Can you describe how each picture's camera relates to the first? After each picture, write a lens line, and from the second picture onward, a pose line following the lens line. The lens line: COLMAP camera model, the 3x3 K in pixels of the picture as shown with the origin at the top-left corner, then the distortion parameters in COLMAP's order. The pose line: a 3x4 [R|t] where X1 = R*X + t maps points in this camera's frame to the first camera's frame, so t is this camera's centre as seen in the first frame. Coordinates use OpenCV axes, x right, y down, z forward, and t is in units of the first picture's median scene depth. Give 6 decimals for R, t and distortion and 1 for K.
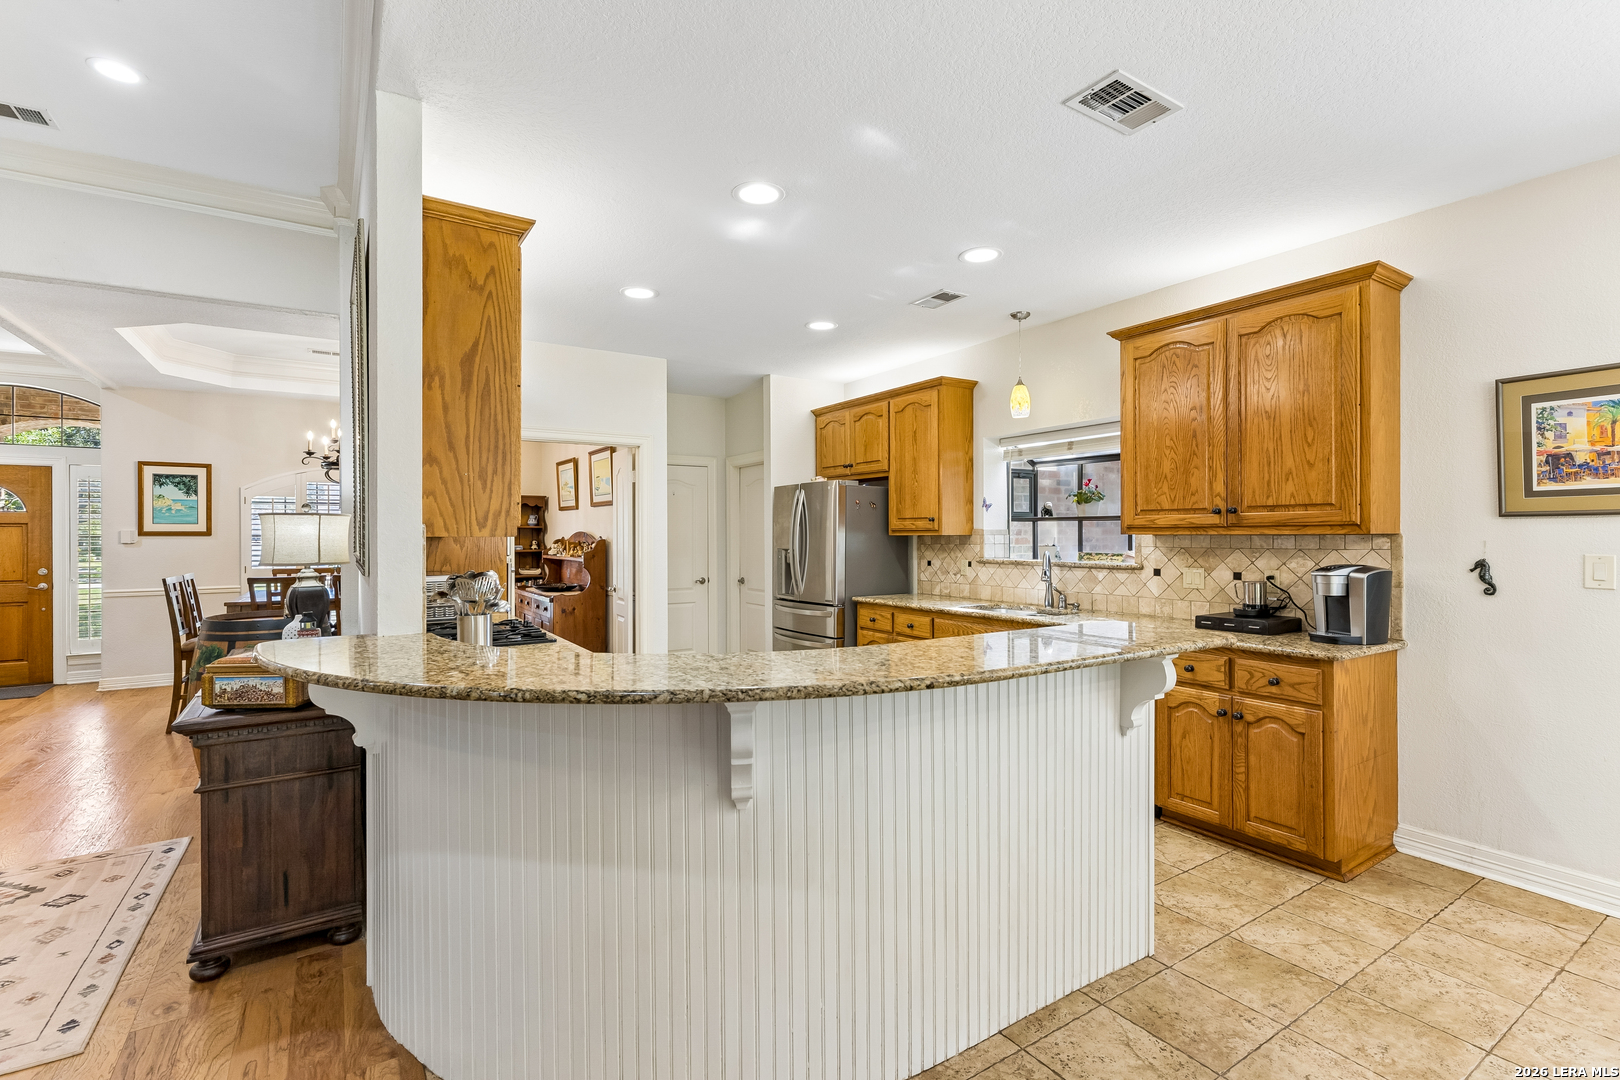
lens RADIAL K [[737.1, 0, 806.3], [0, 737.1, 533.4], [0, 0, 1]] dist [0.004009, 0.000376]
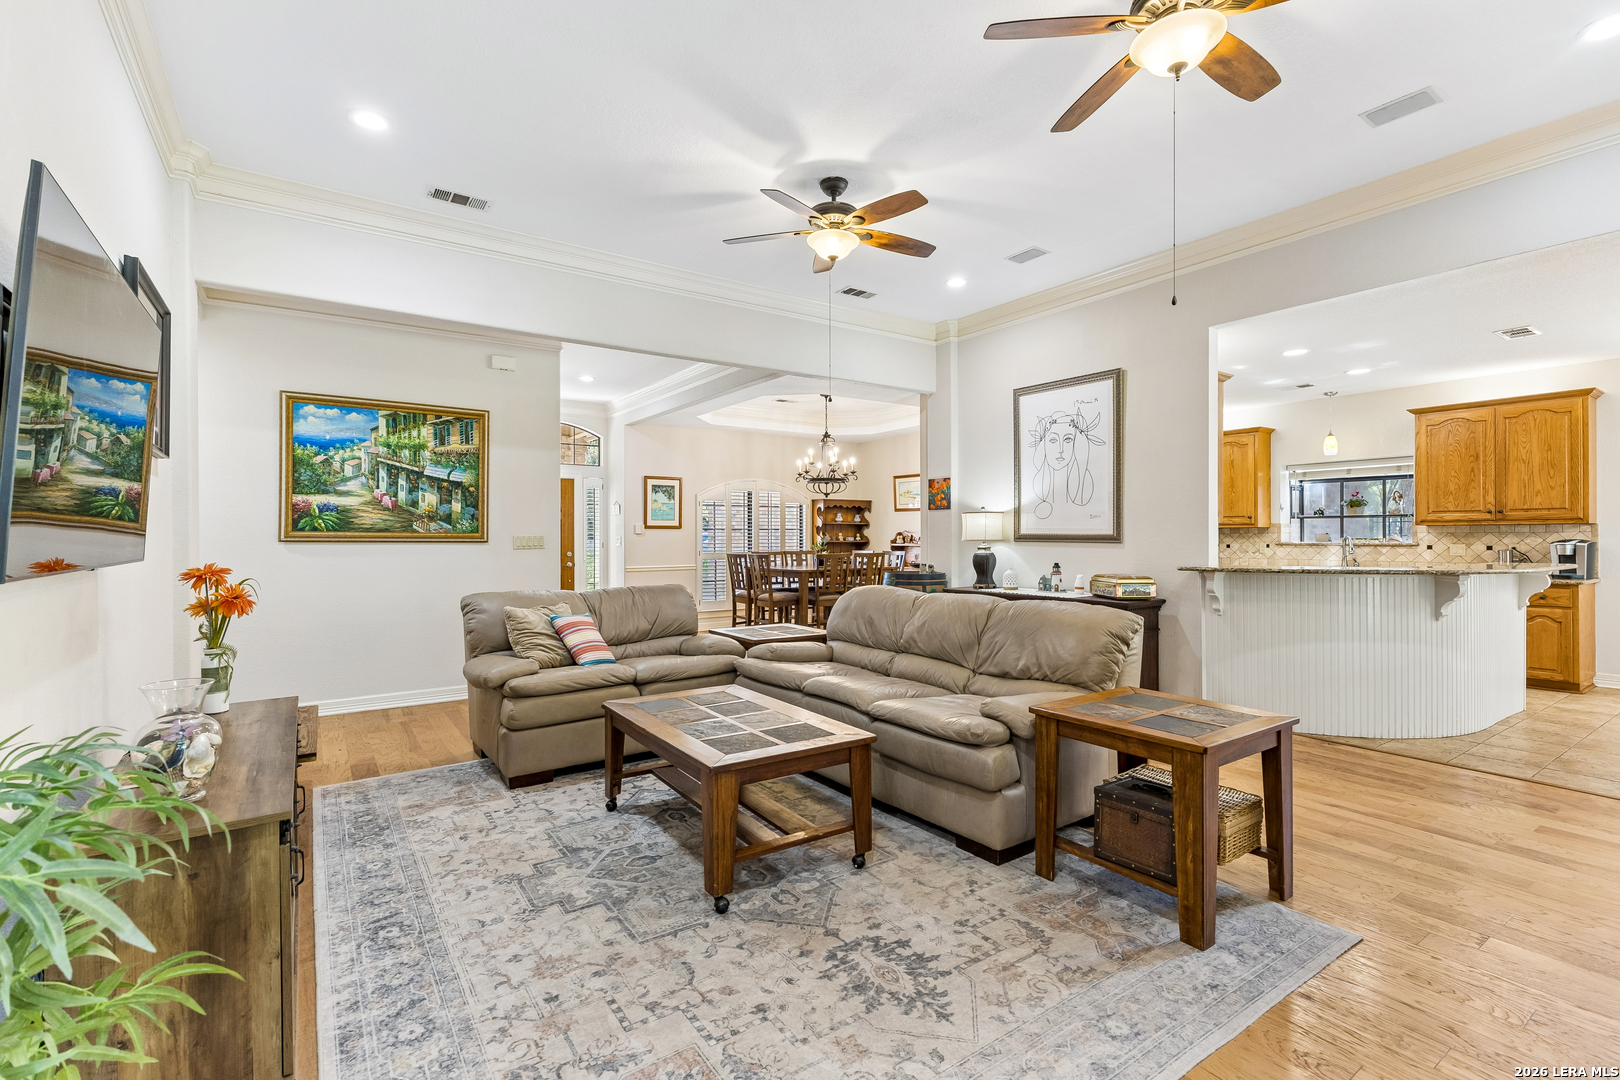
lens RADIAL K [[737.1, 0, 806.3], [0, 737.1, 533.4], [0, 0, 1]] dist [0.004009, 0.000376]
pose [[0.999239, 0.000948, 0.039005, -1.149277], [-0.000825, 0.999995, -0.003193, 0.029419], [-0.039008, 0.003159, 0.999234, -0.737479]]
